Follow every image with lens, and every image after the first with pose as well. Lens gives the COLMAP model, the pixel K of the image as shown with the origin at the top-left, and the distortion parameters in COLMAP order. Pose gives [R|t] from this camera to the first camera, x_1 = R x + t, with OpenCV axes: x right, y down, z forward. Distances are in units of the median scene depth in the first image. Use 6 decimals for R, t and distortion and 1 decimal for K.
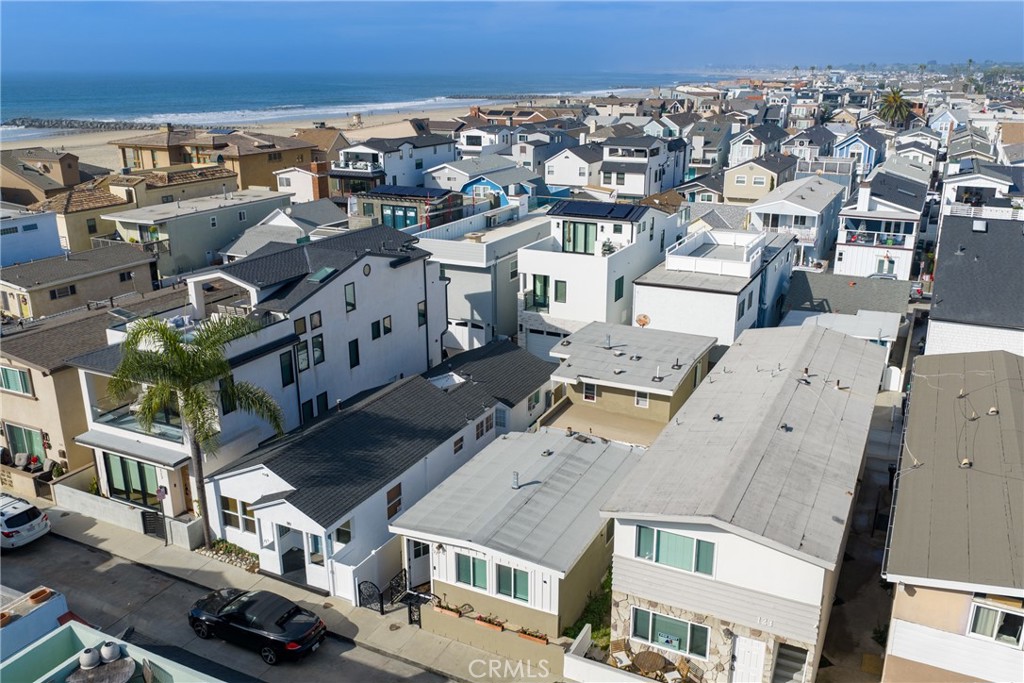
lens RADIAL K [[838.6, 0, 512.0], [0, 838.6, 341.5], [0, 0, 1]] dist [0.001276, -0.000182]
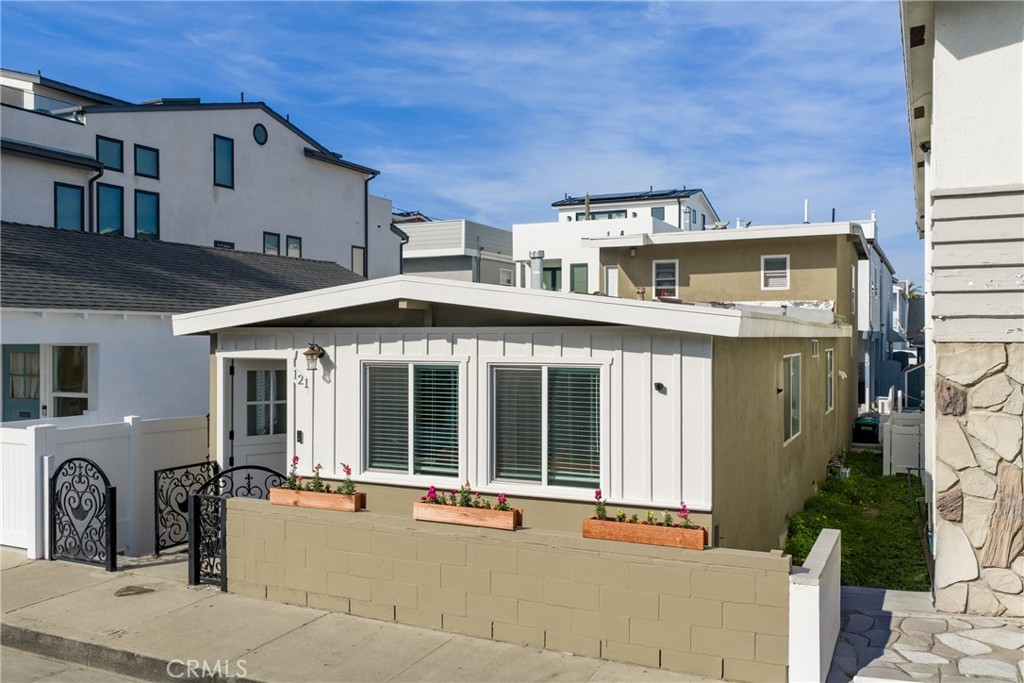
lens RADIAL K [[872.6, 0, 512.0], [0, 872.6, 341.5], [0, 0, 1]] dist [-0.007898, -0.009268]
pose [[0.999726, 0.000685, 0.023388, -0.017317], [0.006436, 0.952952, -0.303052, 0.331037], [-0.022495, 0.303120, 0.952687, 0.649831]]
